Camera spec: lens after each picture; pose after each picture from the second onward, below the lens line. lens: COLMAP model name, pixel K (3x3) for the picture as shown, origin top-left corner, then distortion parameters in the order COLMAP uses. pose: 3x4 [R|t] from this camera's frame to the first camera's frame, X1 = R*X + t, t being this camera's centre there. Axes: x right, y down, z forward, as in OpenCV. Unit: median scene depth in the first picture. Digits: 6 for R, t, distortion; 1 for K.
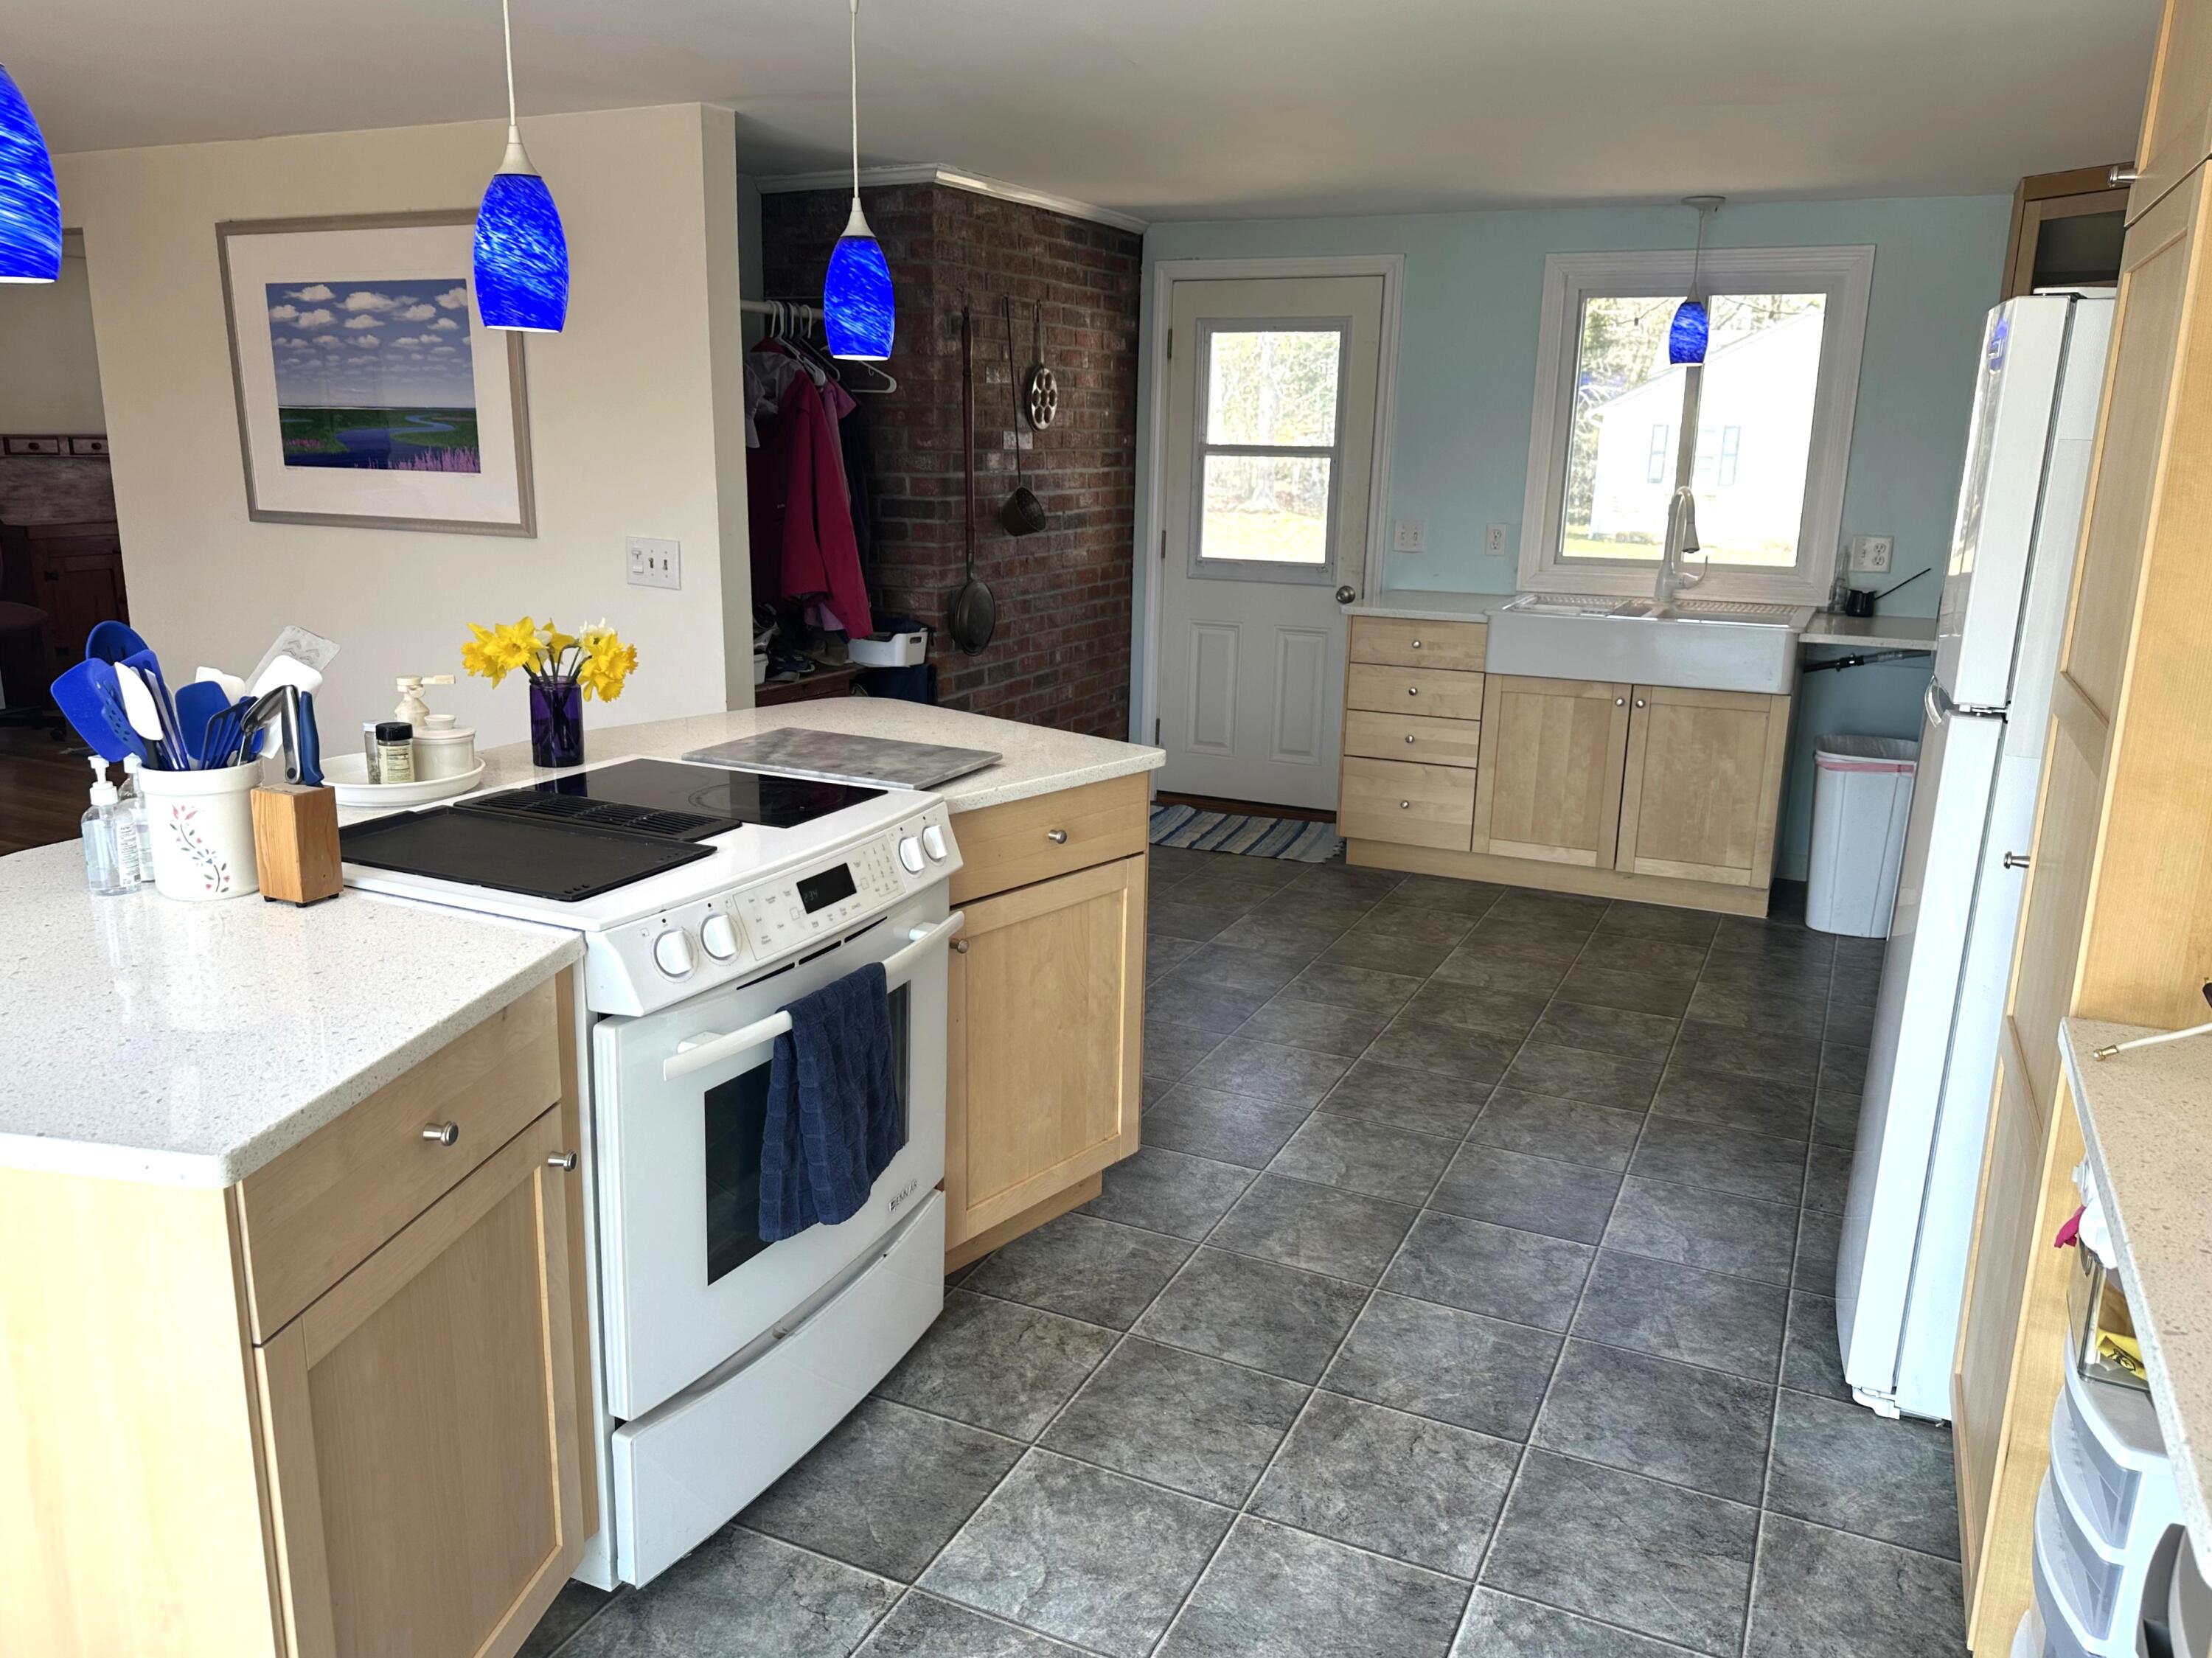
lens RADIAL K [[1617.0, 0, 1098.4], [0, 1617.0, 866.3], [0, 0, 1]] dist [0.051342, -0.117832]
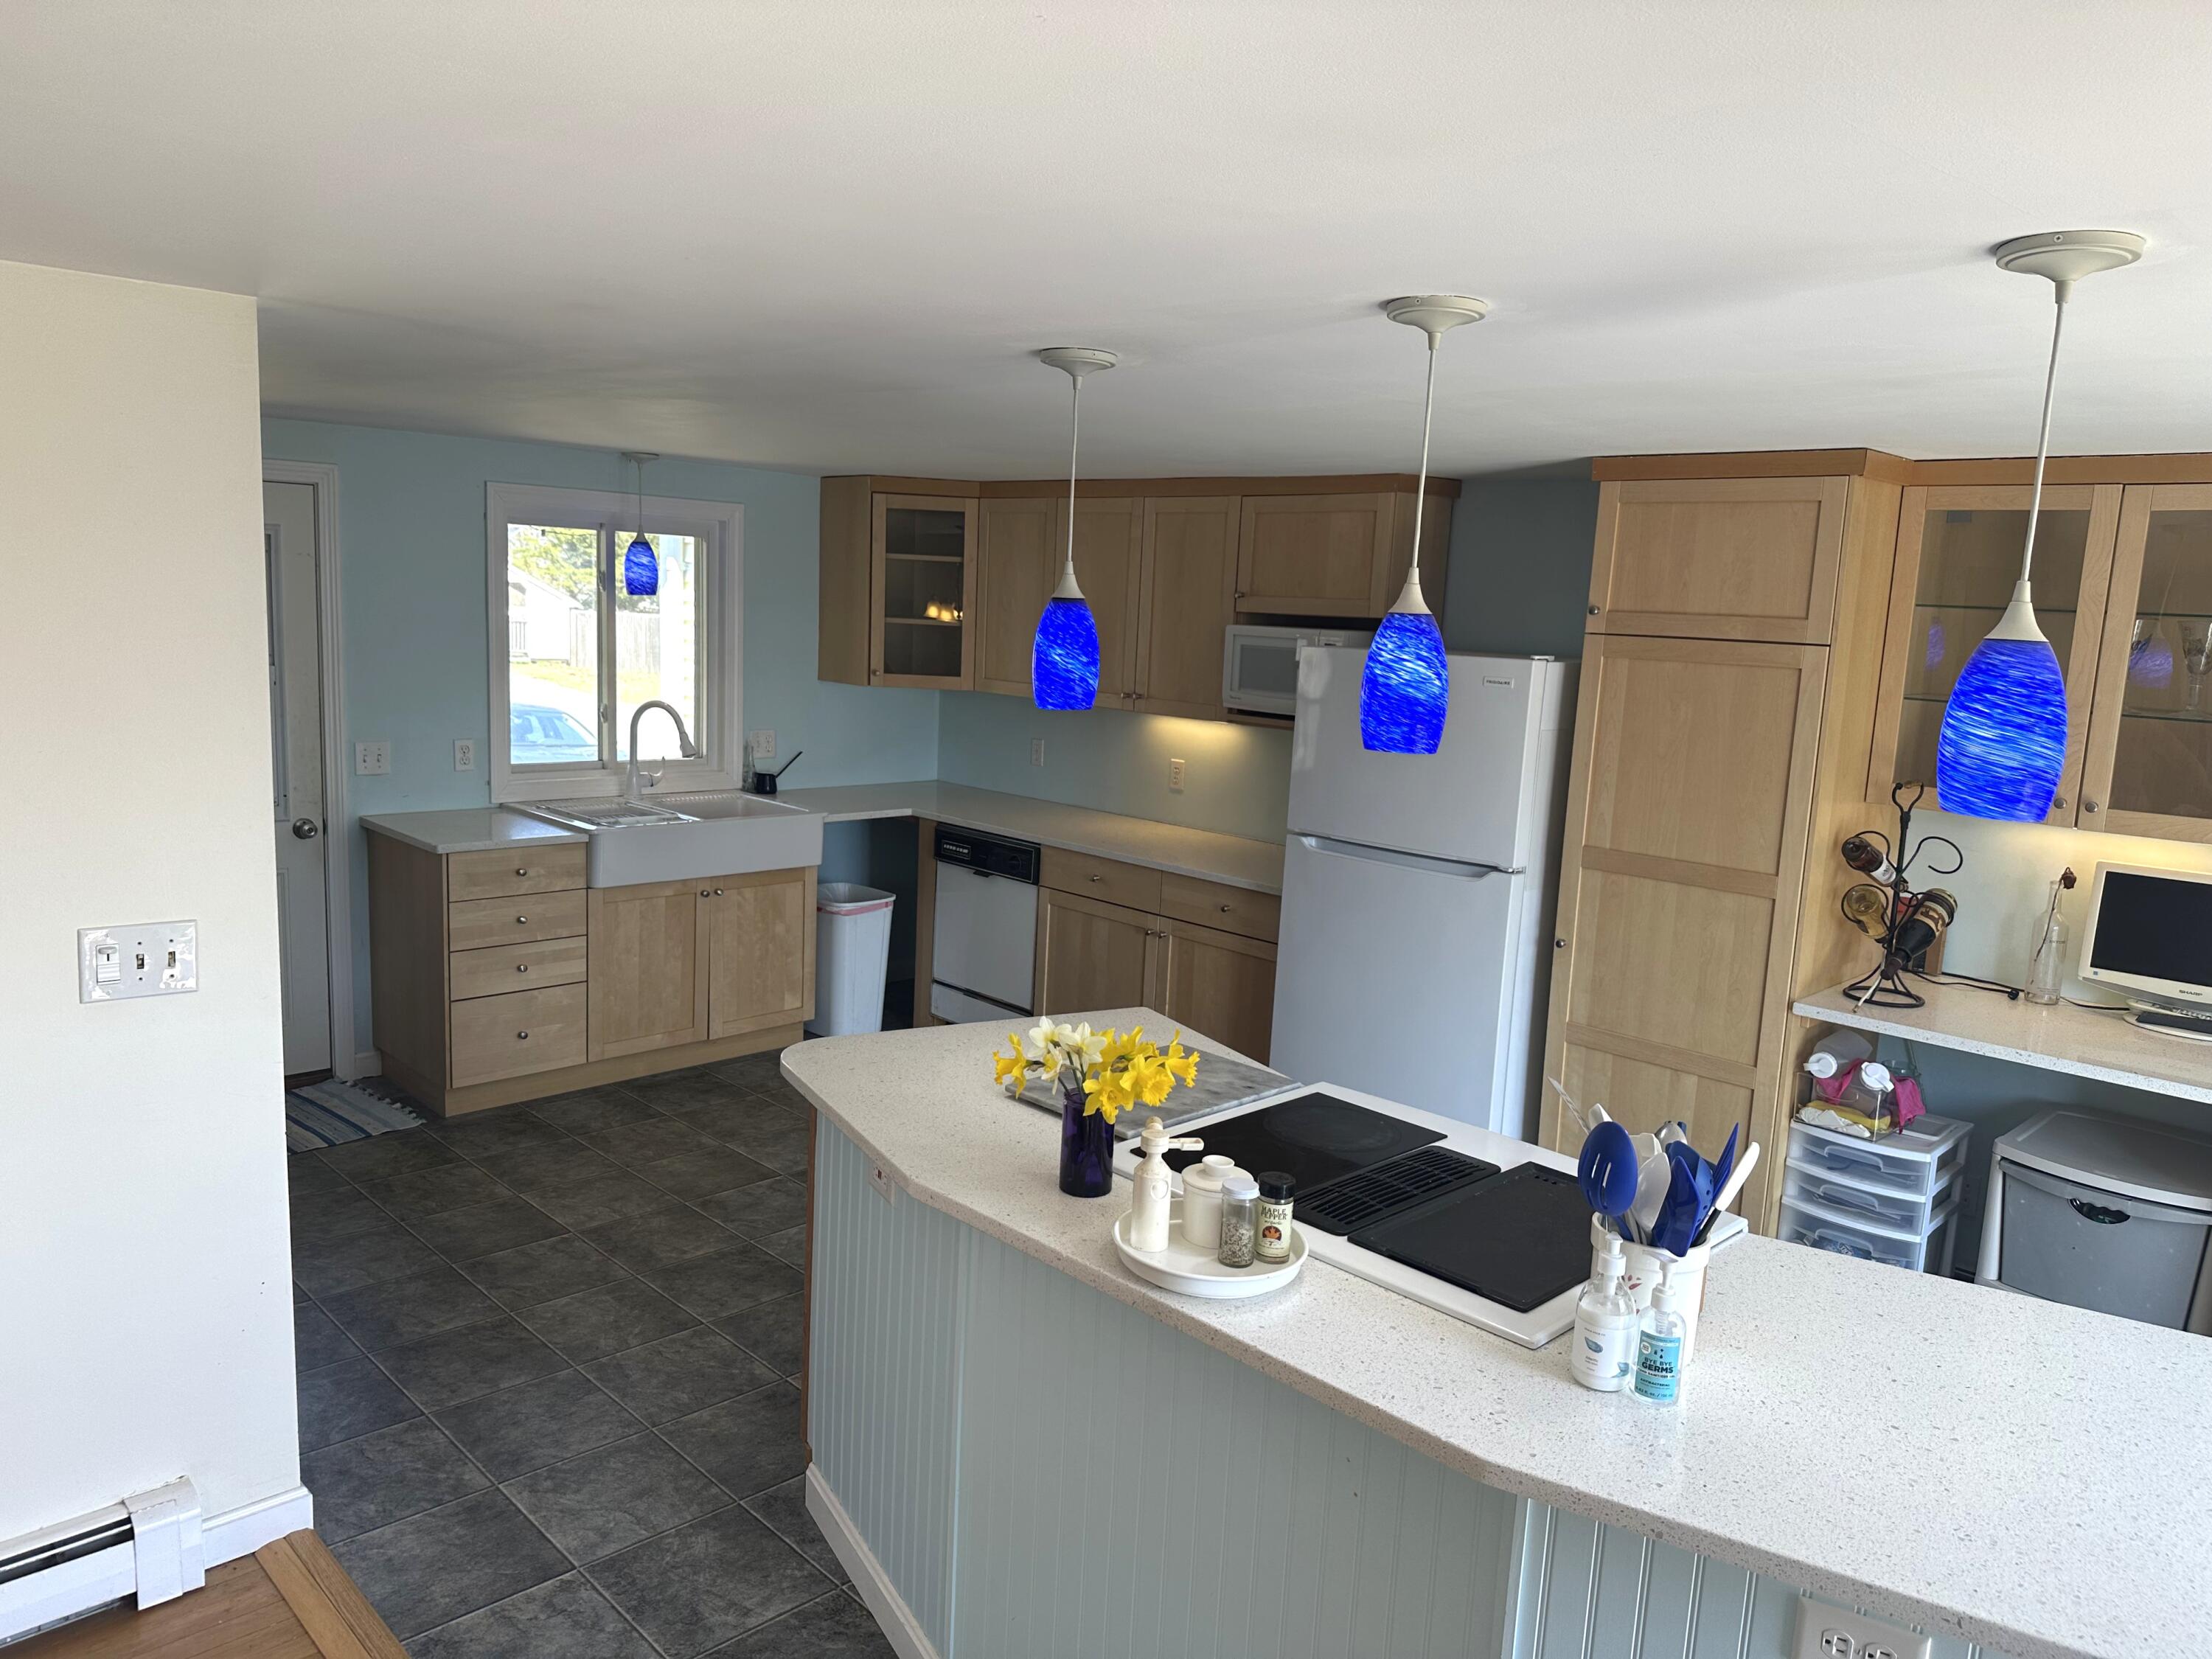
lens RADIAL K [[1506.0, 0, 1106.0], [0, 1506.0, 829.5], [0, 0, 1]] dist [0.086357, -0.156643]
pose [[0.329870, -0.141195, 0.933408, -0.552562], [0.202168, 0.976378, 0.076249, -0.164351], [-0.922125, 0.163553, 0.350623, 0.352969]]
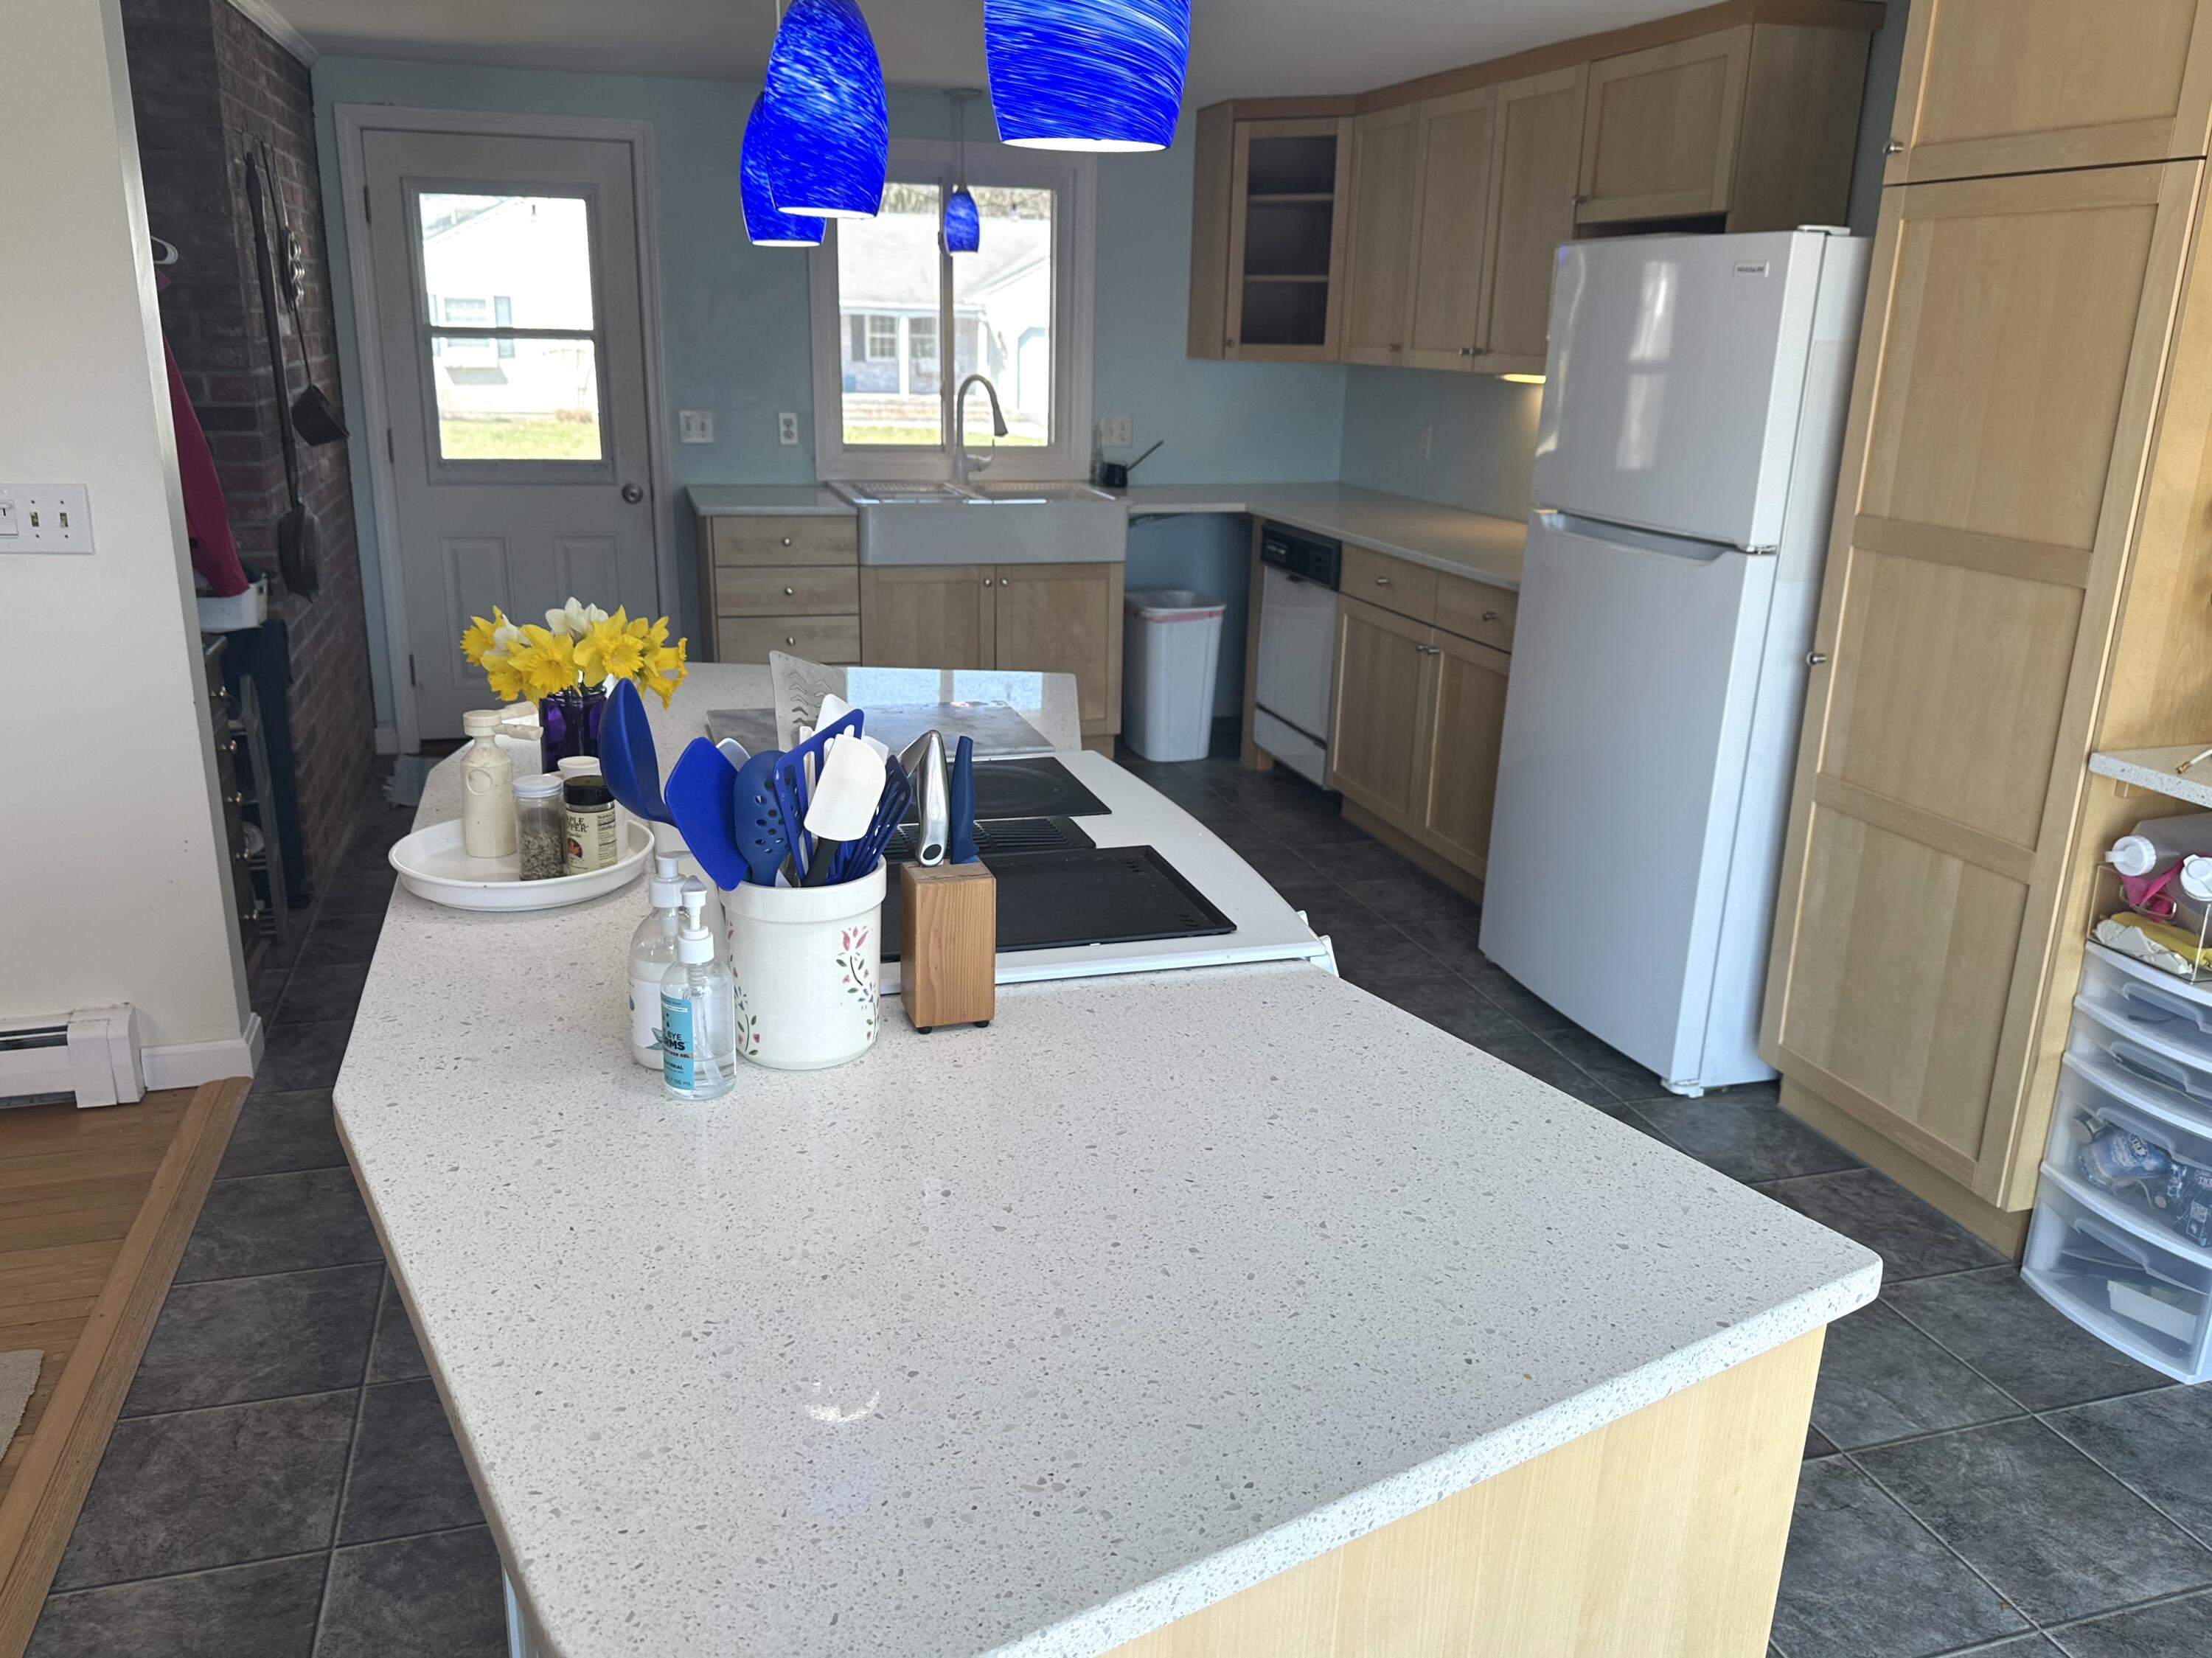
lens RADIAL K [[1636.1, 0, 1106.0], [0, 1636.1, 829.0], [0, 0, 1]] dist [0.054086, -0.114281]
pose [[0.731344, -0.197608, 0.652753, -0.337777], [0.163718, 0.979986, 0.113242, -0.050397], [-0.662066, 0.024049, 0.749059, 0.152761]]
